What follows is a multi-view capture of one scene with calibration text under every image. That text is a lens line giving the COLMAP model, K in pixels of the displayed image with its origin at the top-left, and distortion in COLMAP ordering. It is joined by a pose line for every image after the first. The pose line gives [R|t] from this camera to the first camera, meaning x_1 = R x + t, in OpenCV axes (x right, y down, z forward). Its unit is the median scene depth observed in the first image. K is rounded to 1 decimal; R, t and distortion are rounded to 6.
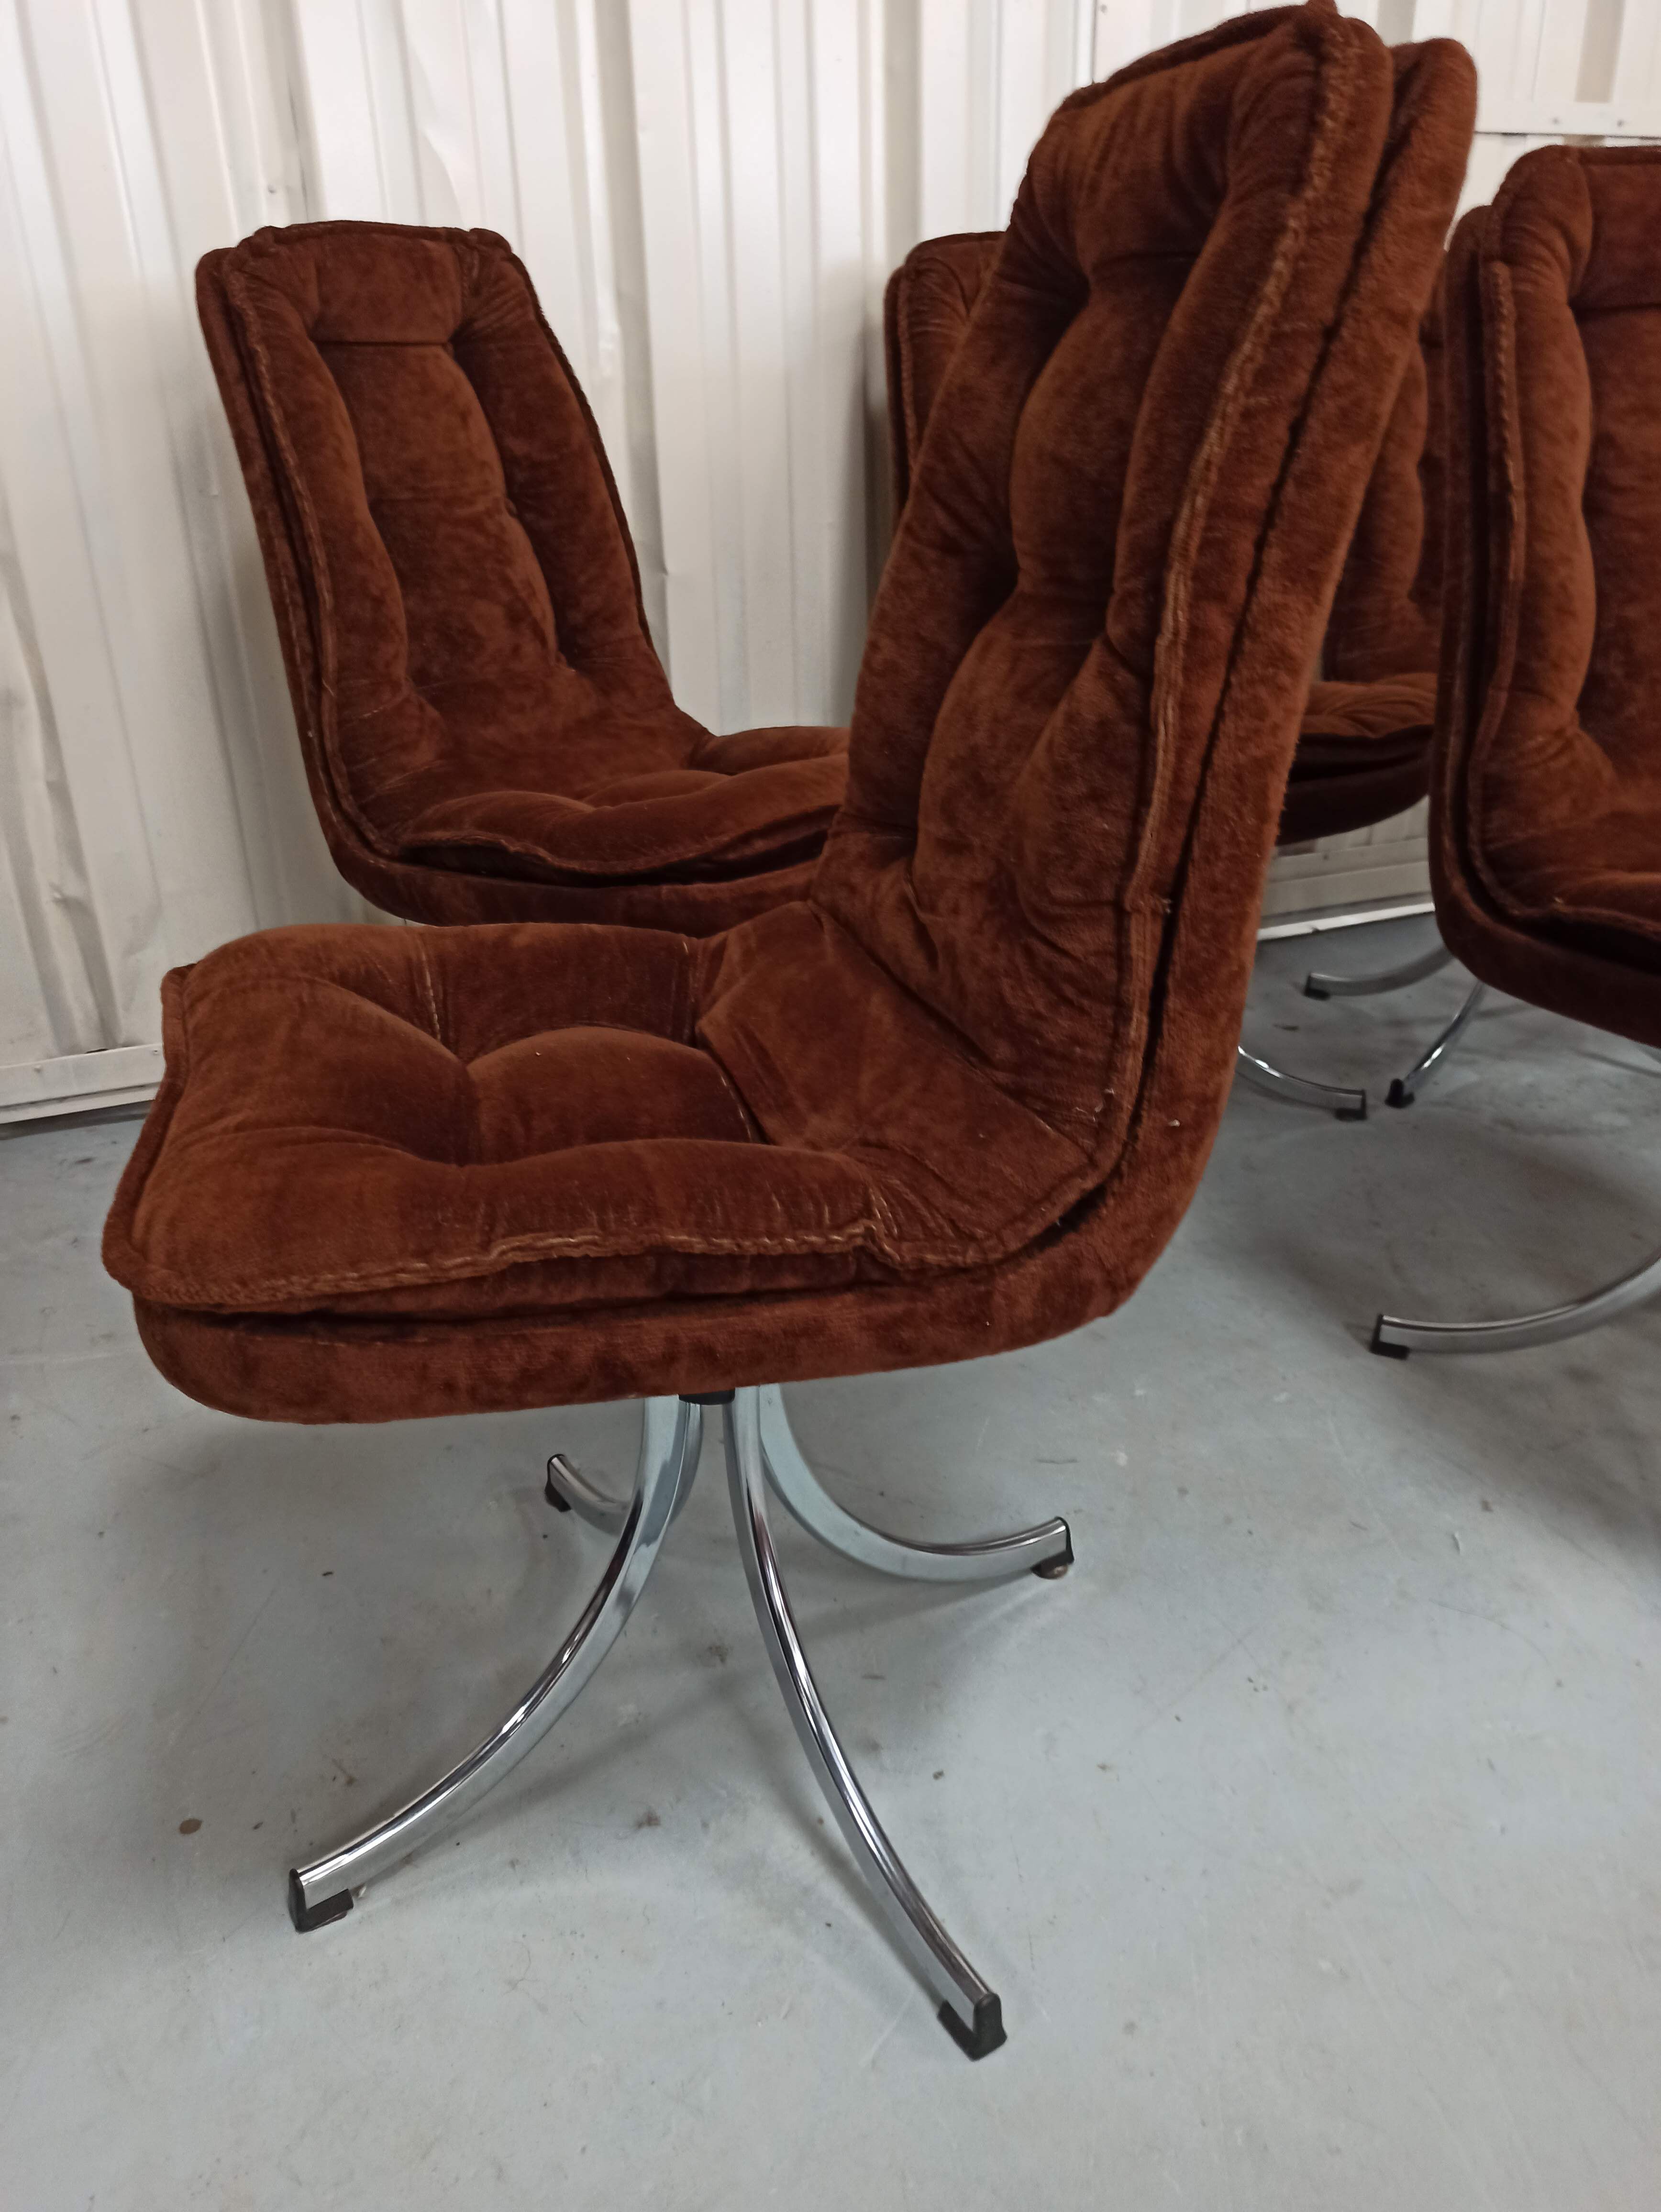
lens RADIAL K [[1670.3, 0, 832.0], [0, 1670.3, 1111.9], [0, 0, 1]] dist [0.034196, -0.036226]
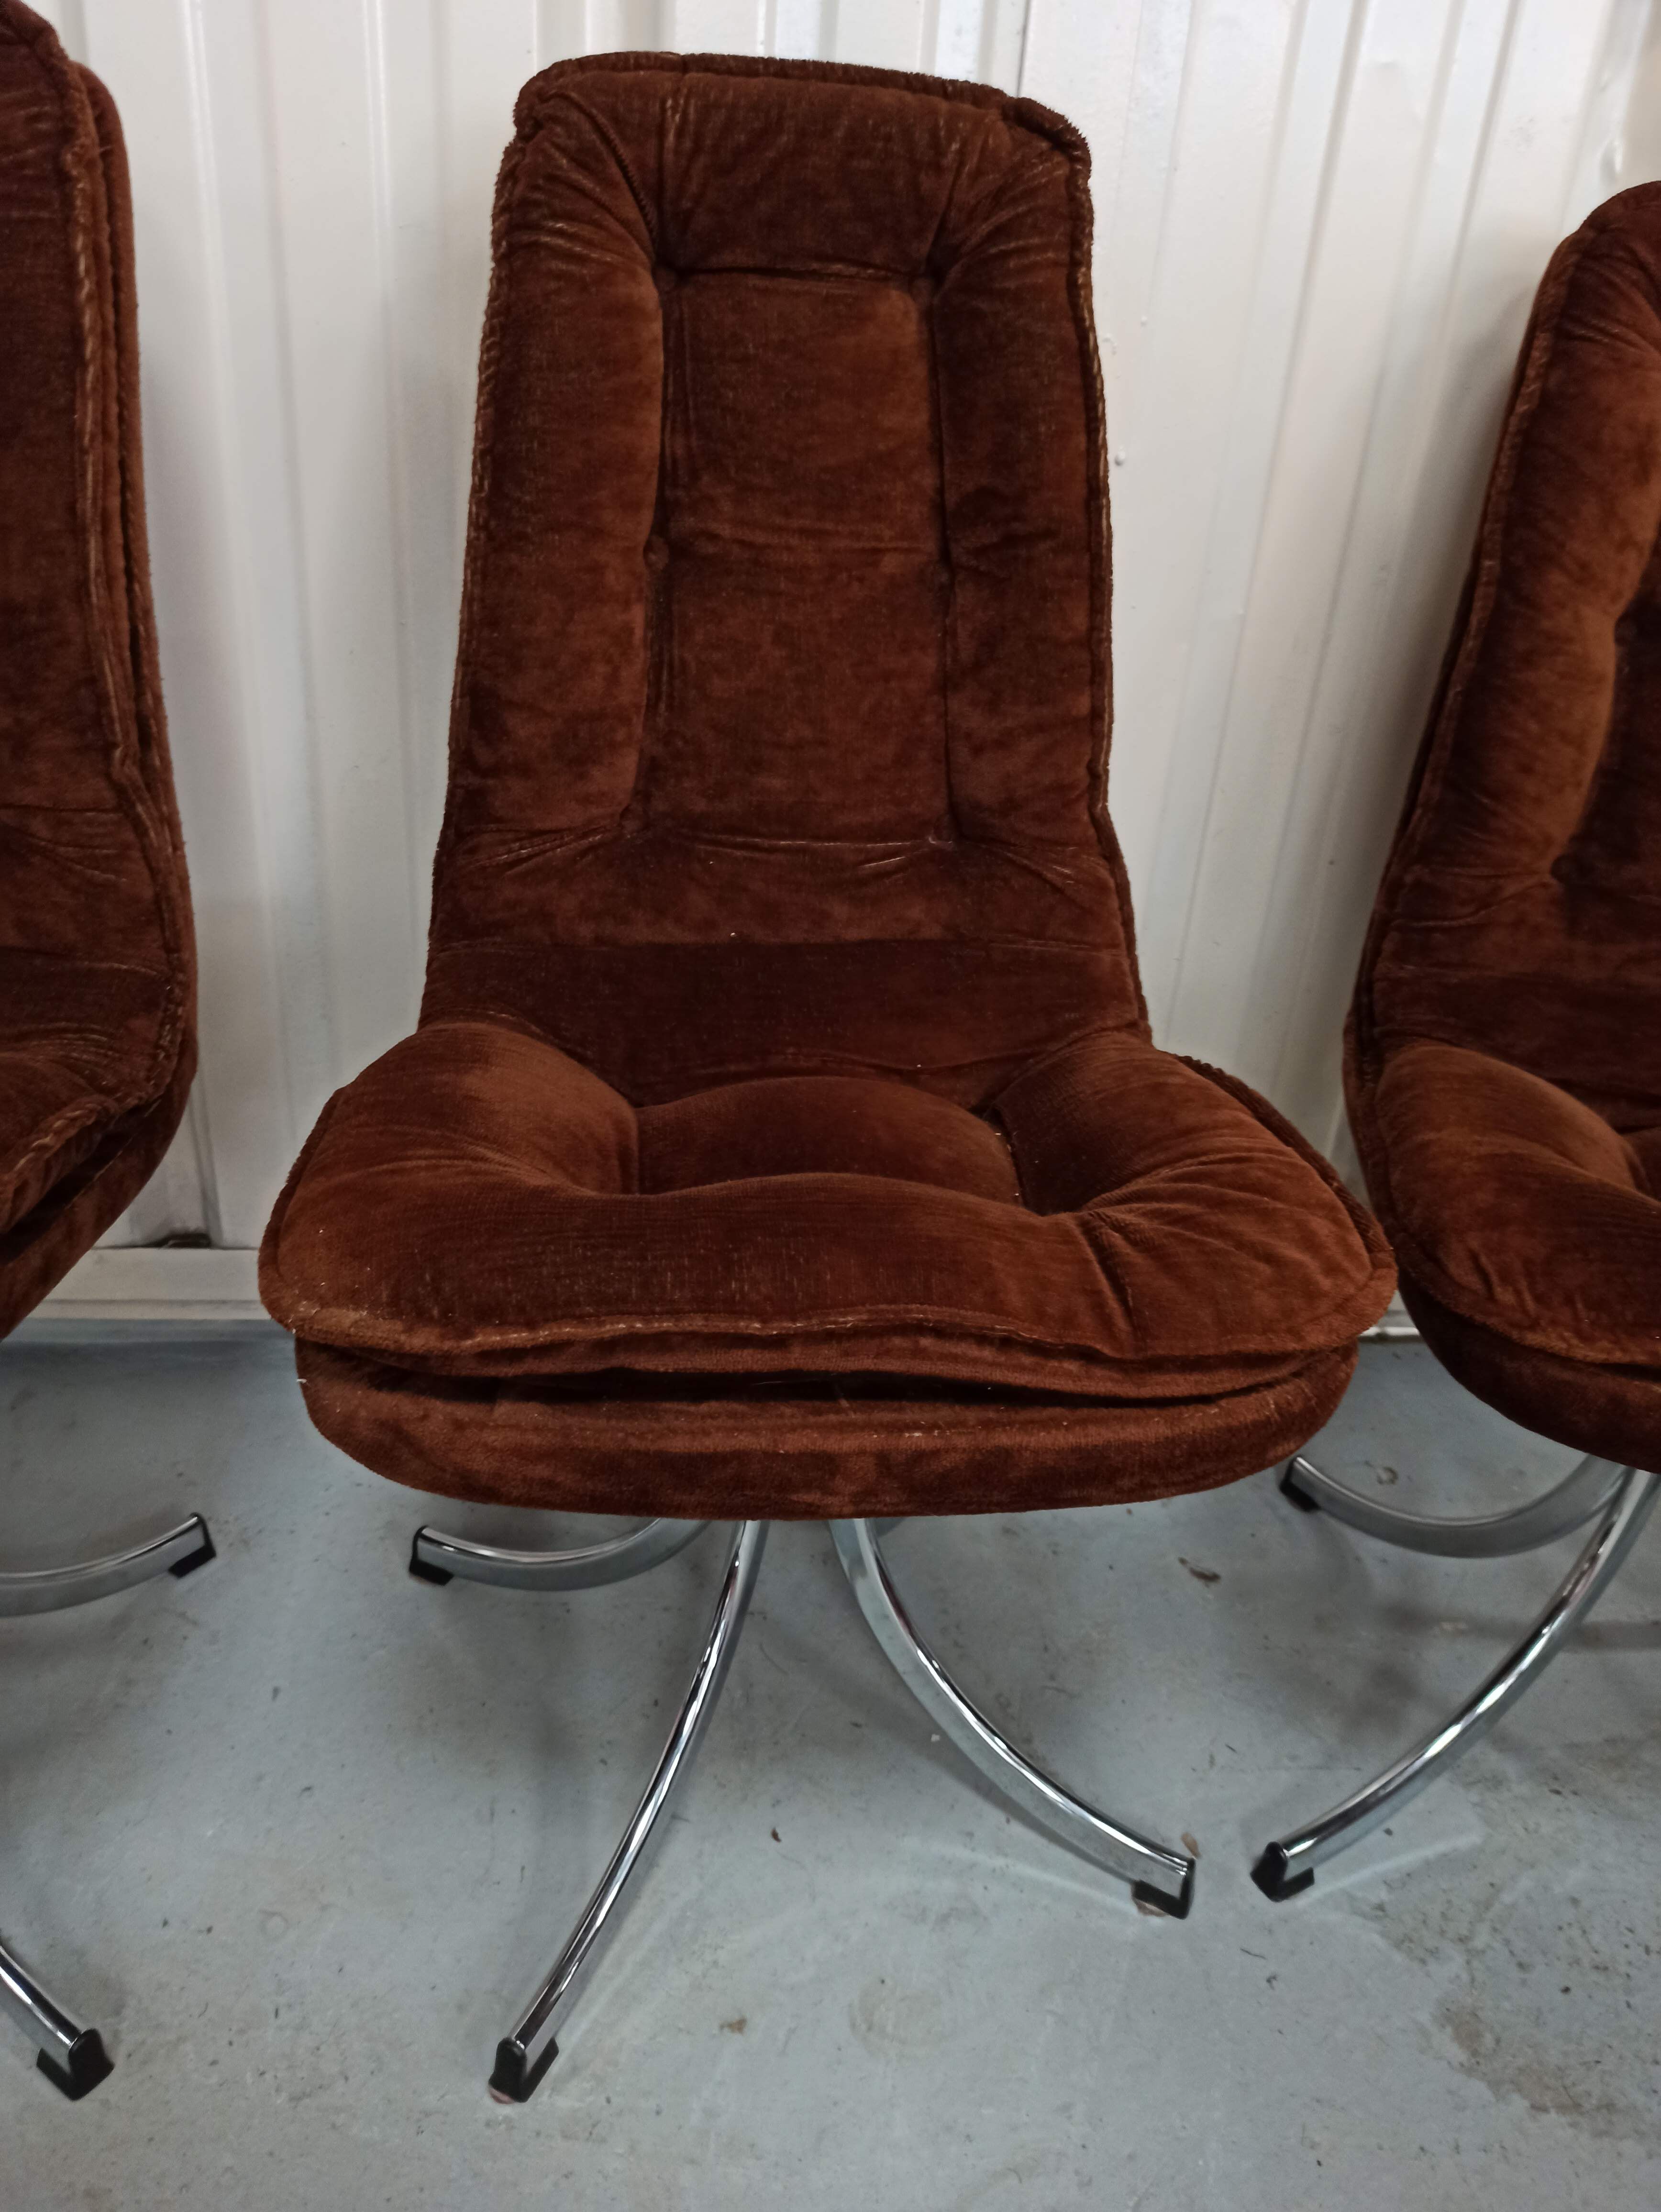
lens RADIAL K [[1682.4, 0, 830.5], [0, 1682.4, 1106.0], [0, 0, 1]] dist [0.002494, 0.003627]
pose [[0.960167, 0.198462, -0.196702, 0.251576], [-0.194871, 0.980106, 0.037645, -0.216816], [0.200260, 0.002186, 0.979740, 0.459482]]
